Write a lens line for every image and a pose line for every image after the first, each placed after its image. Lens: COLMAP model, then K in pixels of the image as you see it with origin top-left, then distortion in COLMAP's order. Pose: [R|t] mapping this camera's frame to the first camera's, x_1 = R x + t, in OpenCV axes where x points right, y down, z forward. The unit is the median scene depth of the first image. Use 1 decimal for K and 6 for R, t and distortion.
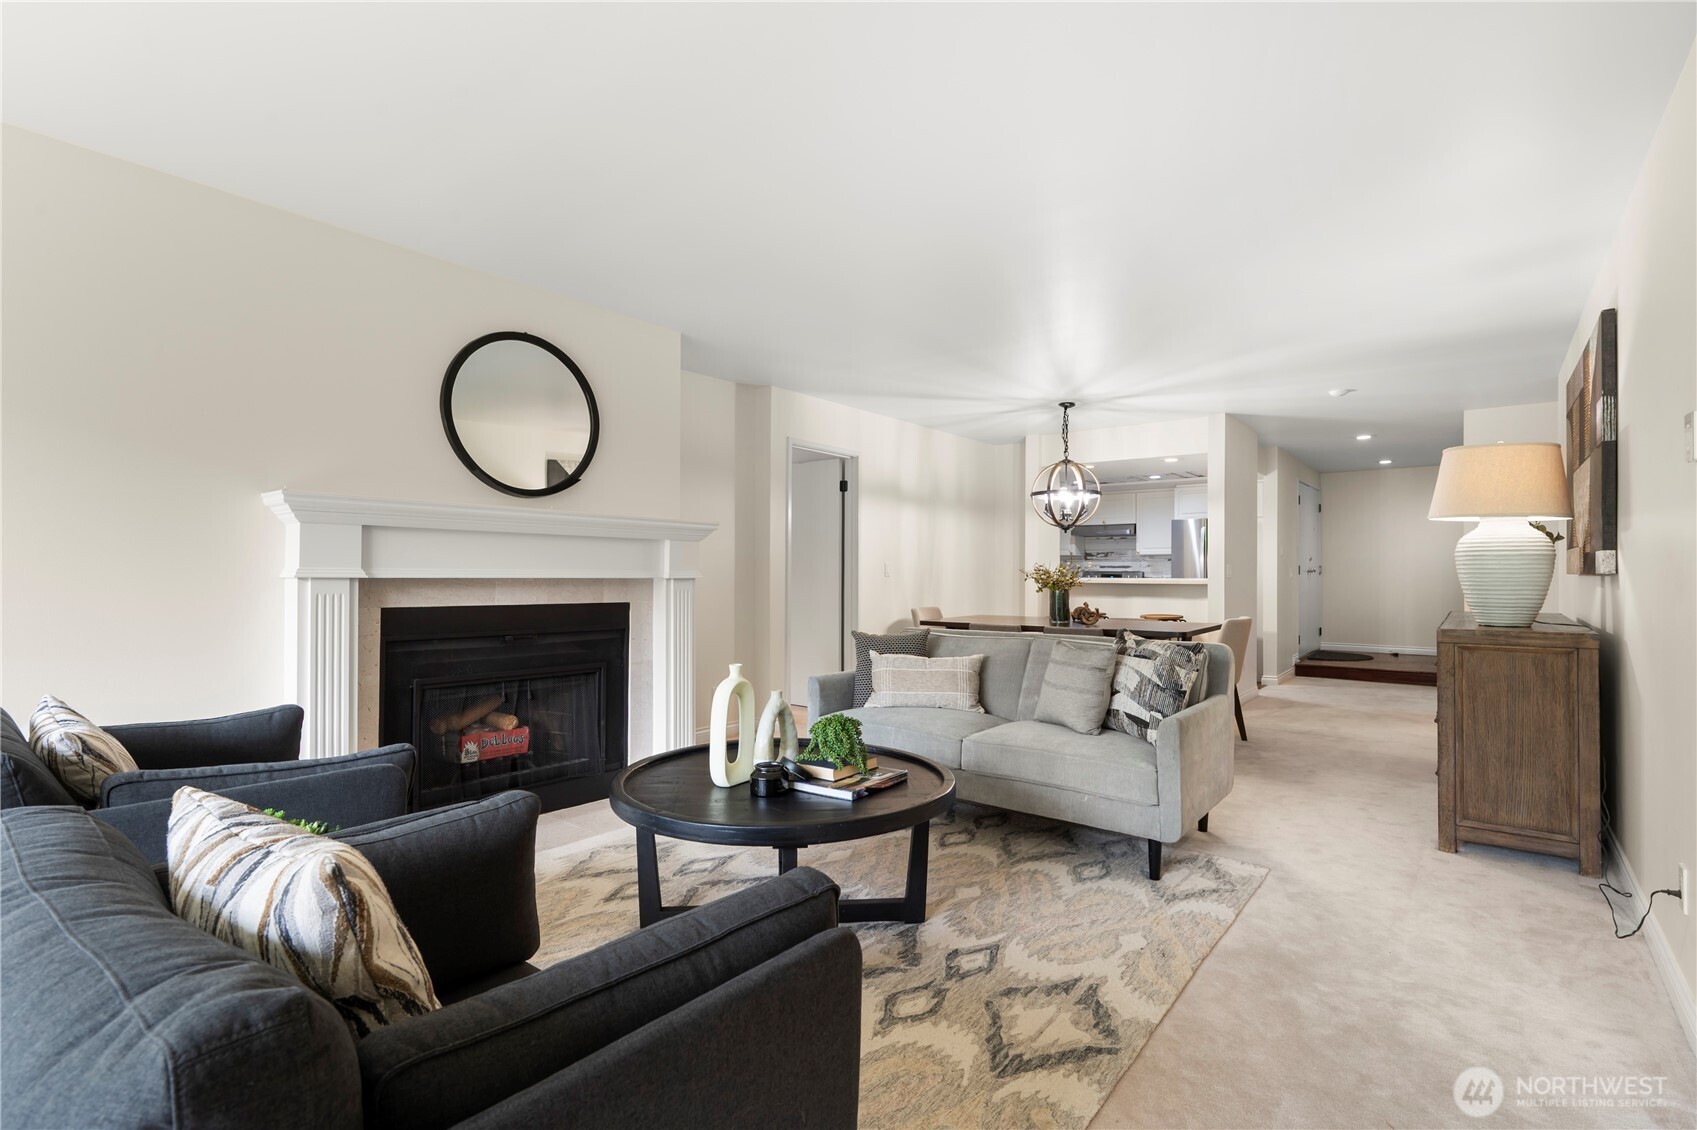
lens RADIAL K [[791.2, 0, 852.9], [0, 791.2, 571.5], [0, 0, 1]] dist [-0.001125, -0.000079]
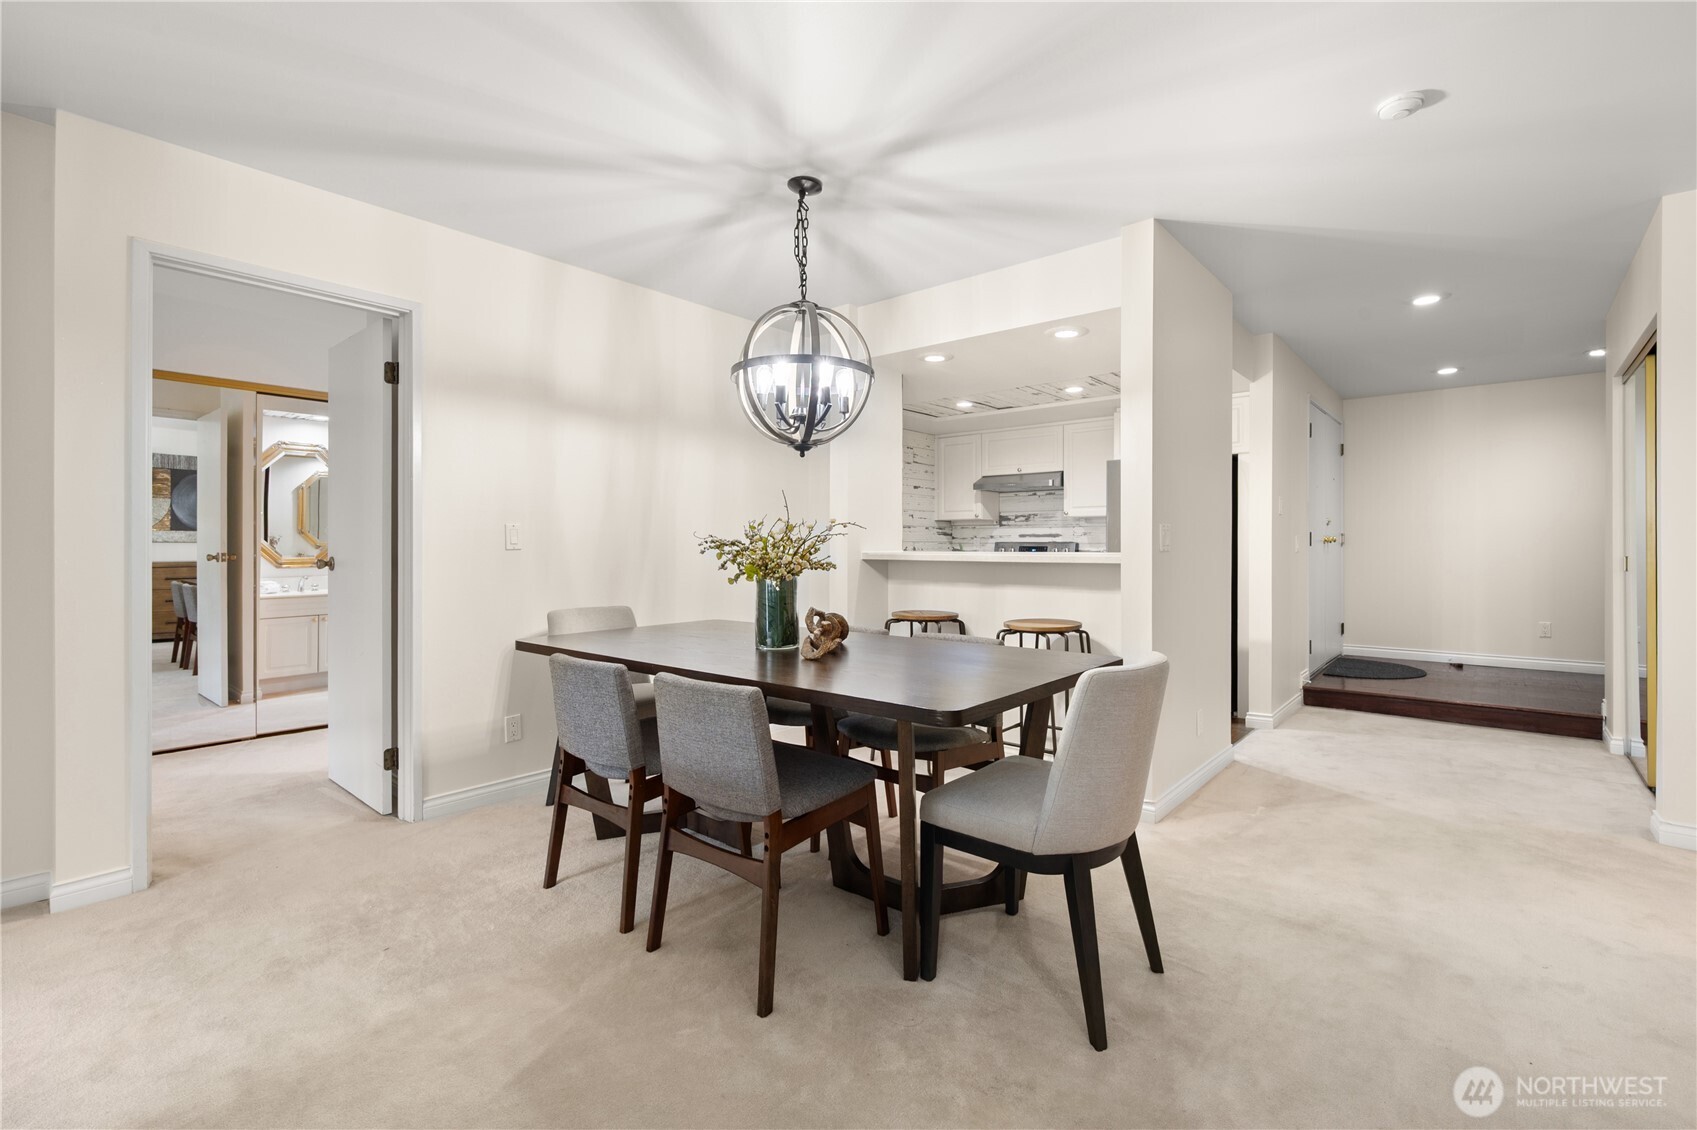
lens RADIAL K [[759.7, 0, 854.9], [0, 759.7, 550.5], [0, 0, 1]] dist [0.000016, 0.000040]
pose [[0.999506, -0.002182, -0.031352, 0.240459], [0.002349, 0.999983, 0.005295, 0.003768], [0.031340, -0.005366, 0.999494, 0.418096]]
